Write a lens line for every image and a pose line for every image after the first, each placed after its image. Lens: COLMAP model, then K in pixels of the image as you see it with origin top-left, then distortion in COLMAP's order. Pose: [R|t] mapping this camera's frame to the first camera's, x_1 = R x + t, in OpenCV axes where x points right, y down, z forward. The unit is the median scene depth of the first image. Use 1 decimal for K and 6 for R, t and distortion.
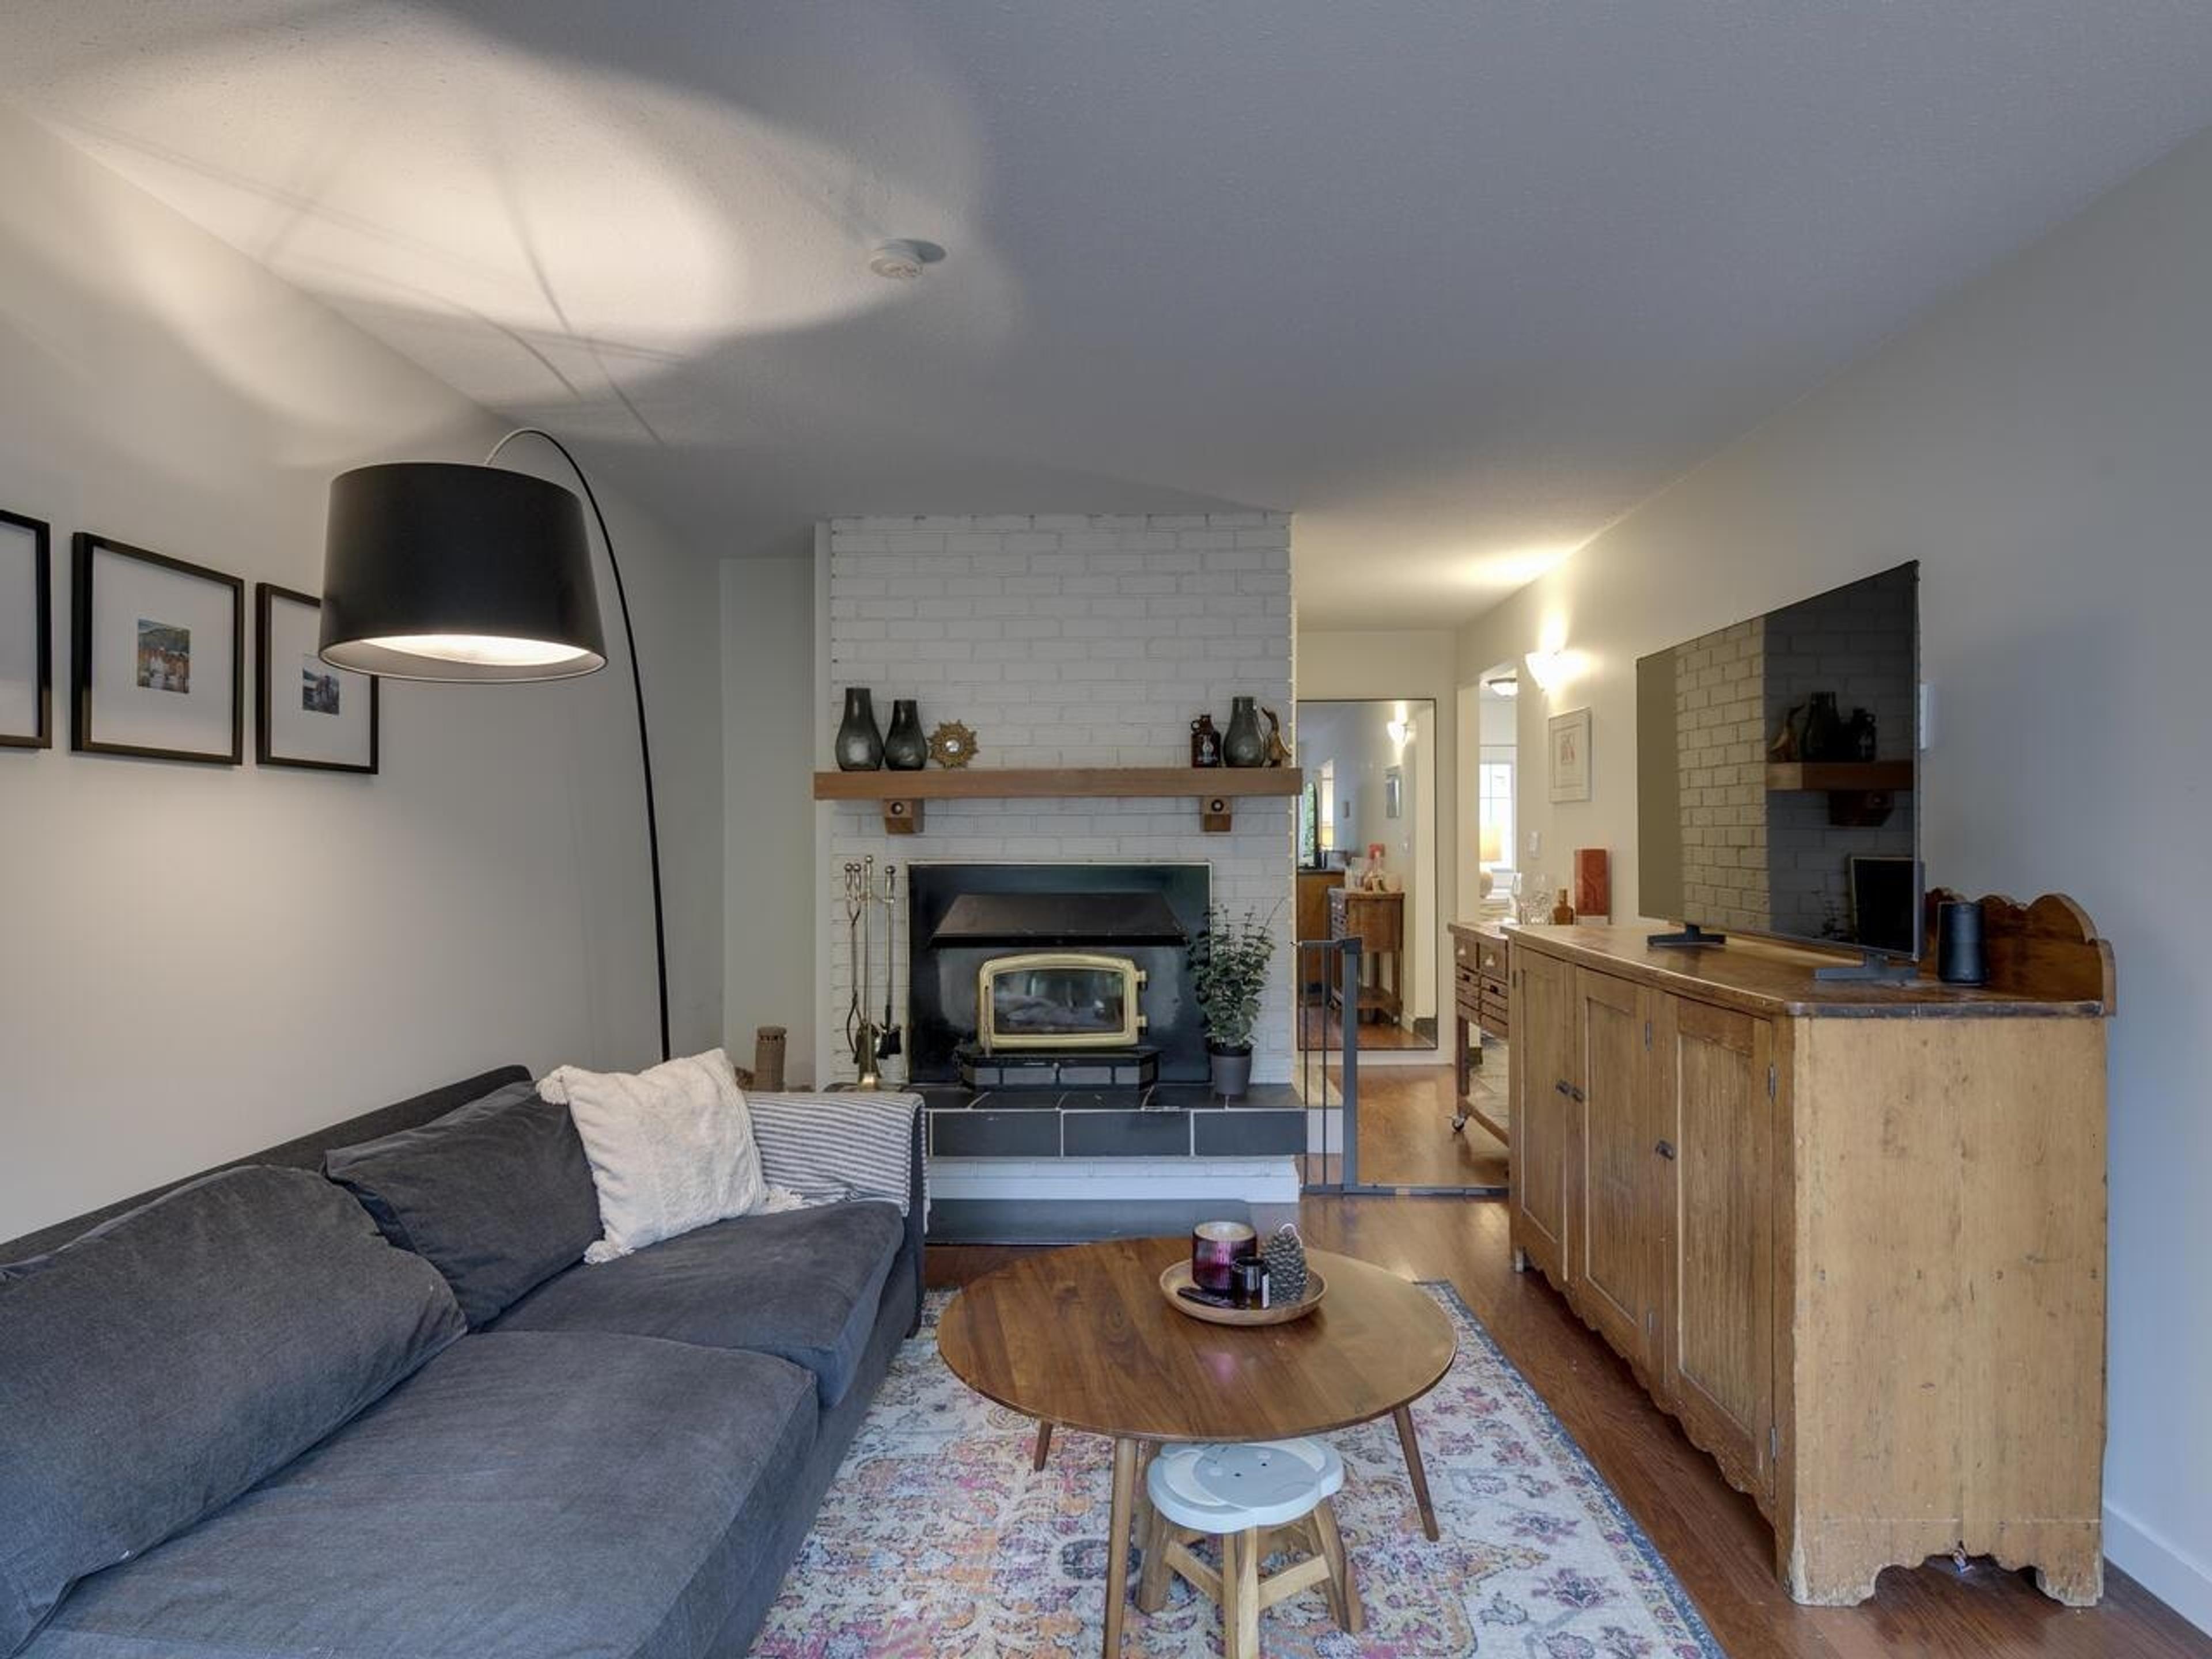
lens RADIAL K [[1153.2, 0, 1095.9], [0, 1153.2, 840.3], [0, 0, 1]] dist [0.002912, -0.000701]
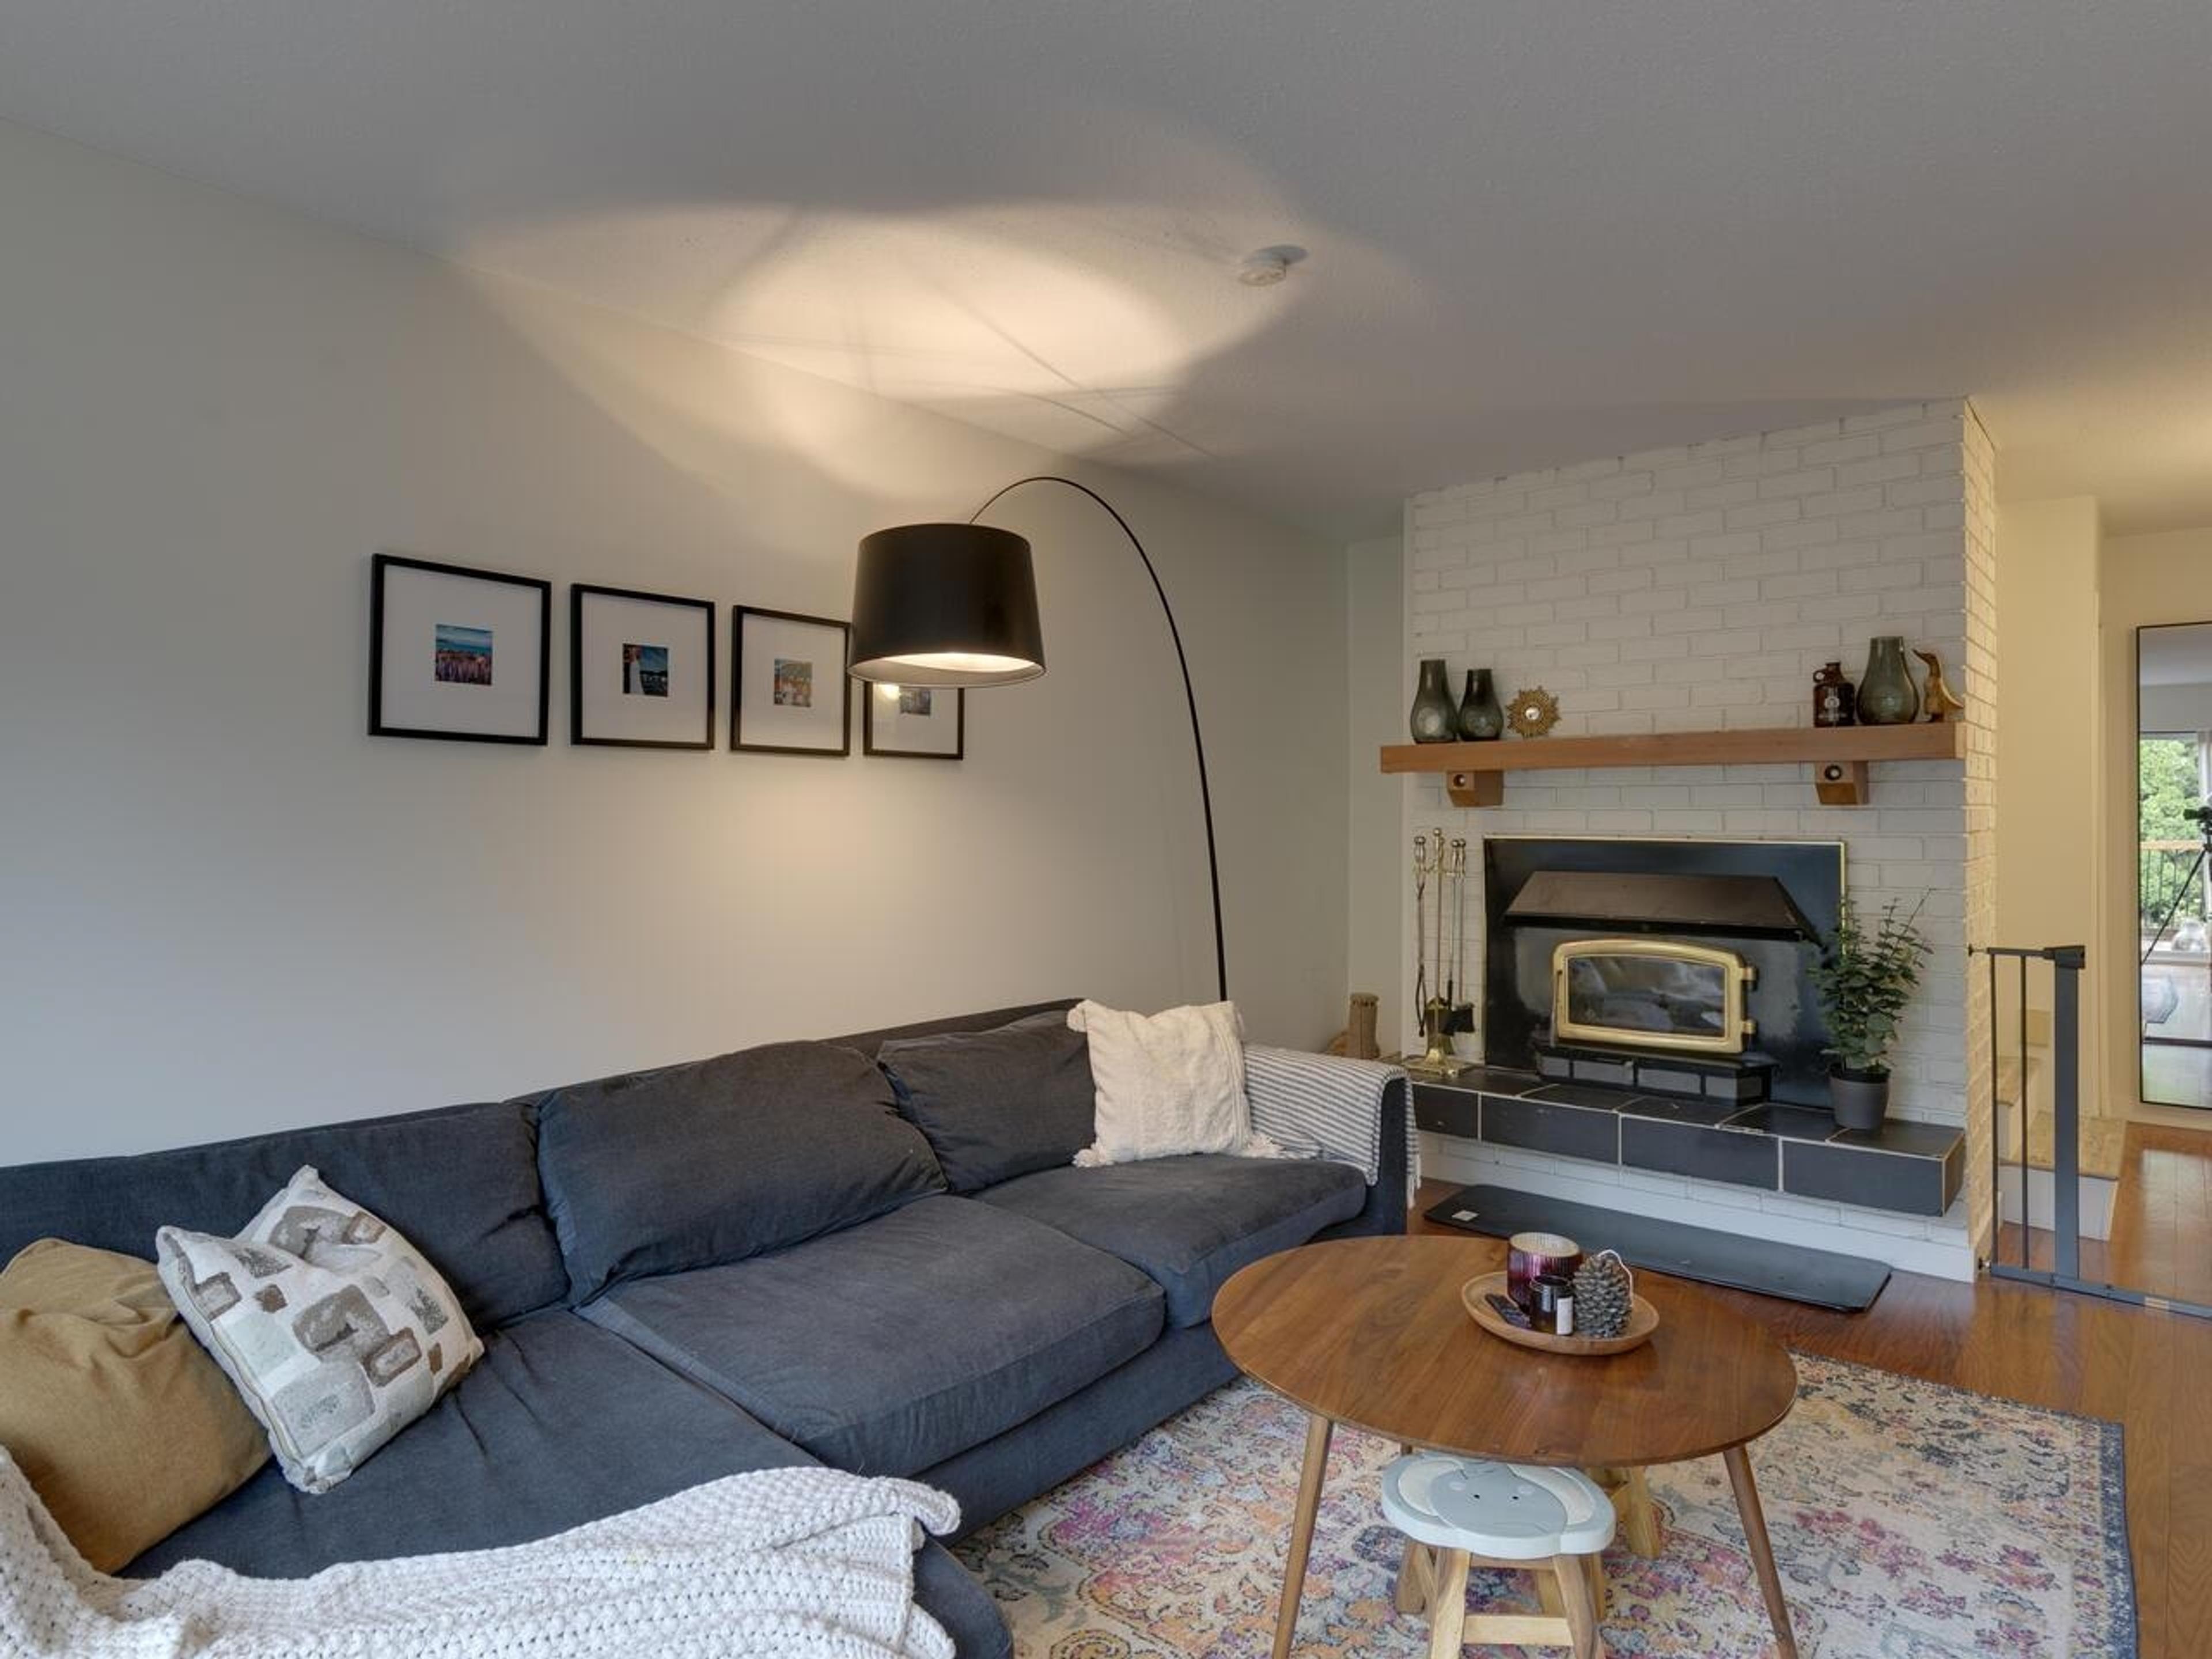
lens RADIAL K [[1154.8, 0, 1089.2], [0, 1154.8, 799.4], [0, 0, 1]] dist [0.001305, -0.001662]
pose [[0.809445, -0.001858, -0.587192, 0.159349], [-0.005081, 0.999935, -0.010168, -0.000028], [0.587173, 0.011214, 0.809384, 0.022192]]
